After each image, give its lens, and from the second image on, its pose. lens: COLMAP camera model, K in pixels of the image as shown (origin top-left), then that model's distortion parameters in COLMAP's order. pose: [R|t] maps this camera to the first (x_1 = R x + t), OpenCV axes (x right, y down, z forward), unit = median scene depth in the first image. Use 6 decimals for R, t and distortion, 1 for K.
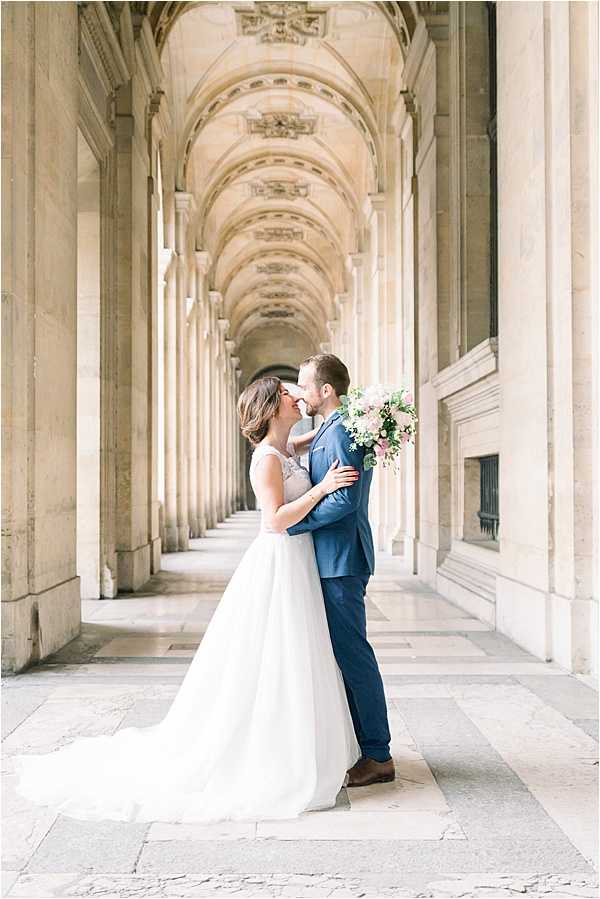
lens RADIAL K [[1639.0, 0, 300.0], [0, 1639.0, 449.5], [0, 0, 1]] dist [0.015912, -0.141097]
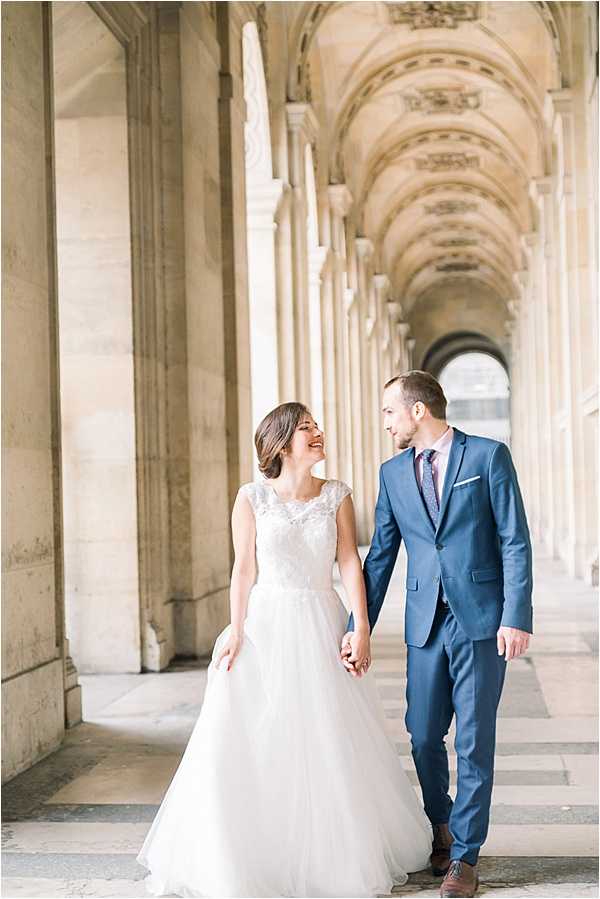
lens RADIAL K [[1639.0, 0, 300.0], [0, 1639.0, 449.5], [0, 0, 1]] dist [0.015912, -0.141097]
pose [[0.986243, -0.025684, -0.163294, 0.044224], [0.027923, 0.999545, 0.011427, -0.006957], [0.162926, -0.015829, 0.986511, 0.239353]]
